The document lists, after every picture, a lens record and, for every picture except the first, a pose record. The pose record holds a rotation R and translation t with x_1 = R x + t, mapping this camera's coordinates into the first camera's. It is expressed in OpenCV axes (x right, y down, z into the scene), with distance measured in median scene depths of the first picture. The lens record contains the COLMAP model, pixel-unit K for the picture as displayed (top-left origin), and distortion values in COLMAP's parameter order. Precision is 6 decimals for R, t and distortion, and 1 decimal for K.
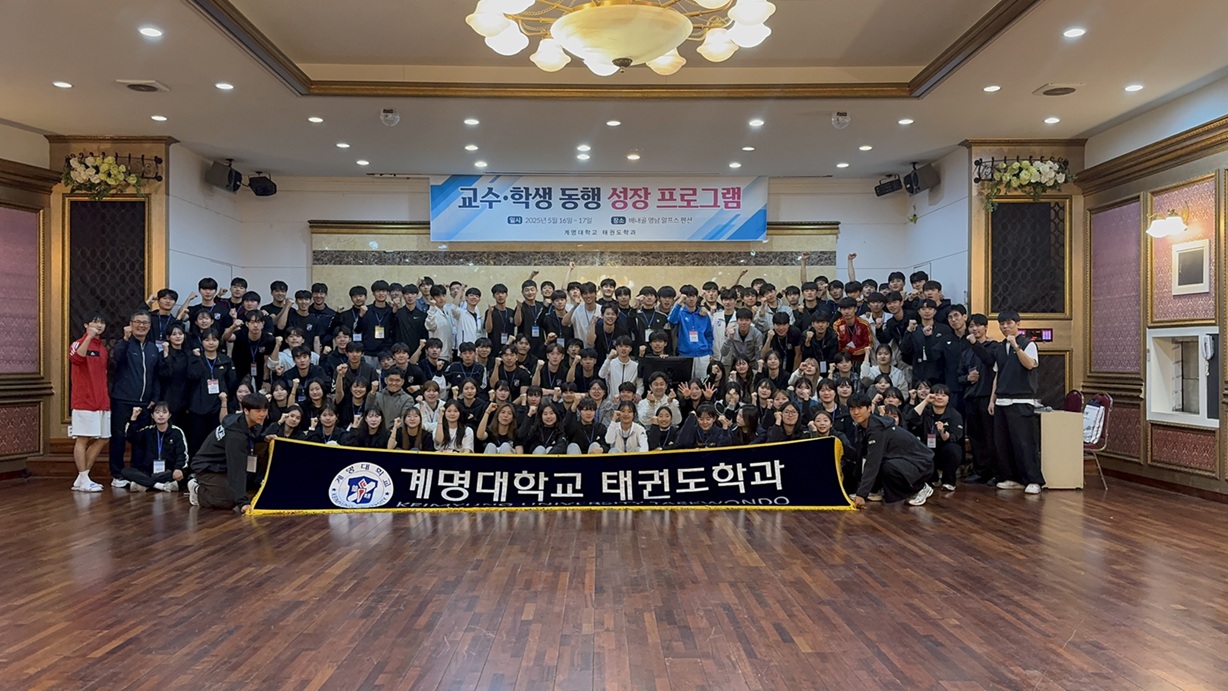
lens RADIAL K [[1042.1, 0, 612.3], [0, 1042.1, 349.7], [0, 0, 1]] dist [0.017529, -0.019964]
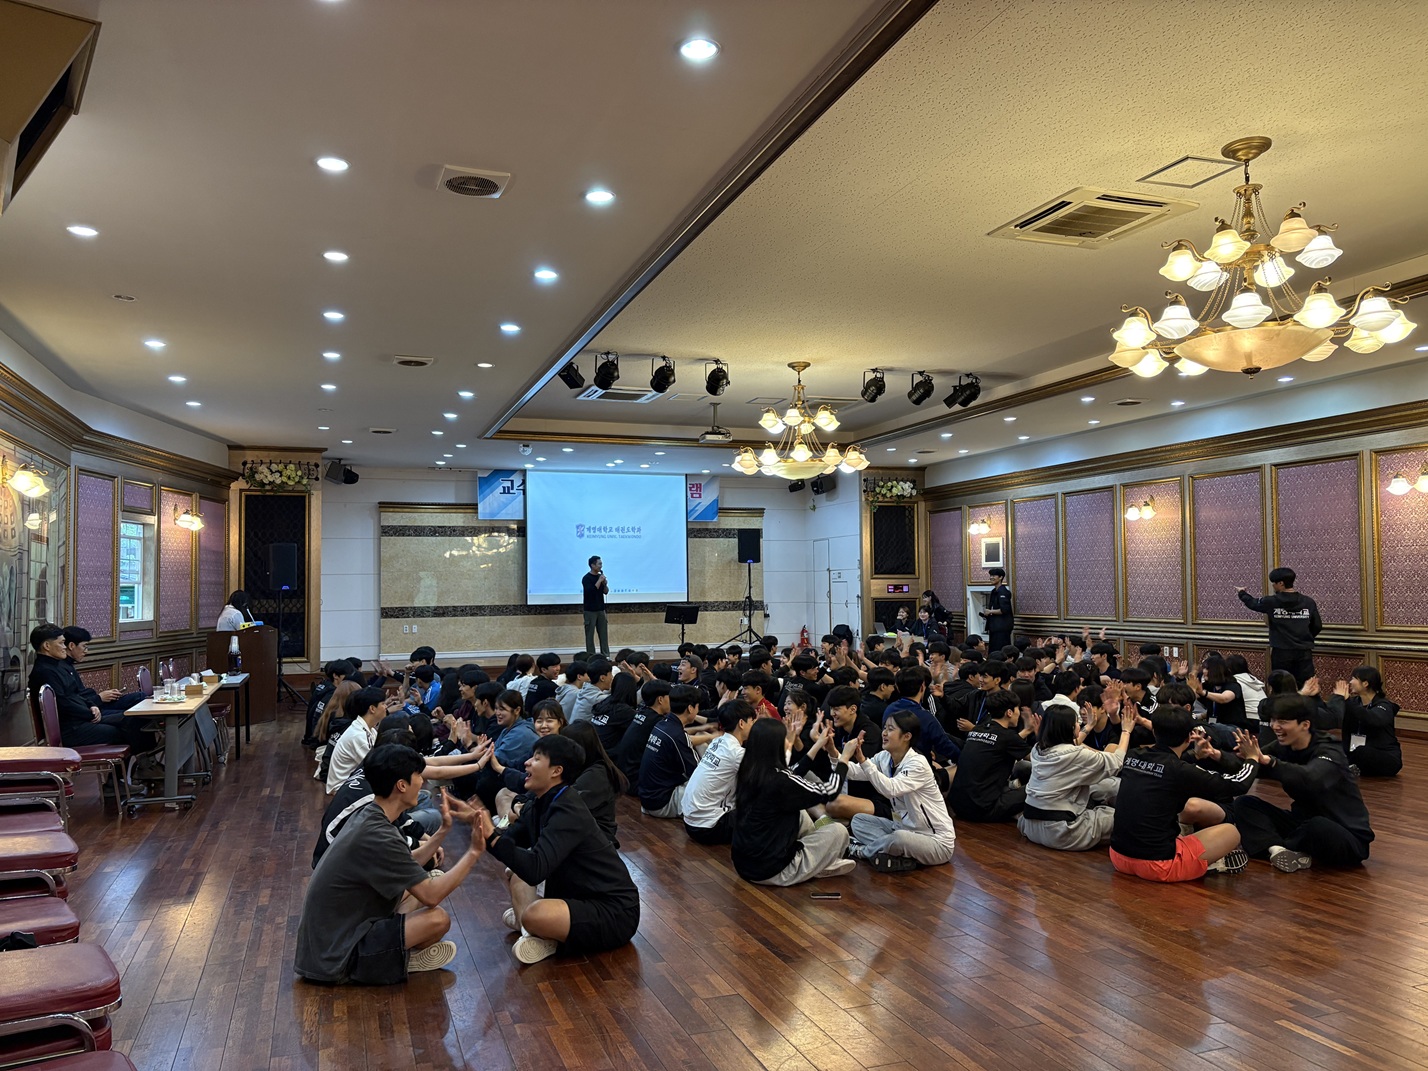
lens RADIAL K [[1079.2, 0, 716.3], [0, 1079.2, 535.9], [0, 0, 1]] dist [0.008175, 0.000115]
pose [[0.943558, 0.004402, 0.331178, -0.345904], [0.007784, 0.999341, -0.035460, -0.031893], [-0.331116, 0.036036, 0.942902, -0.399237]]
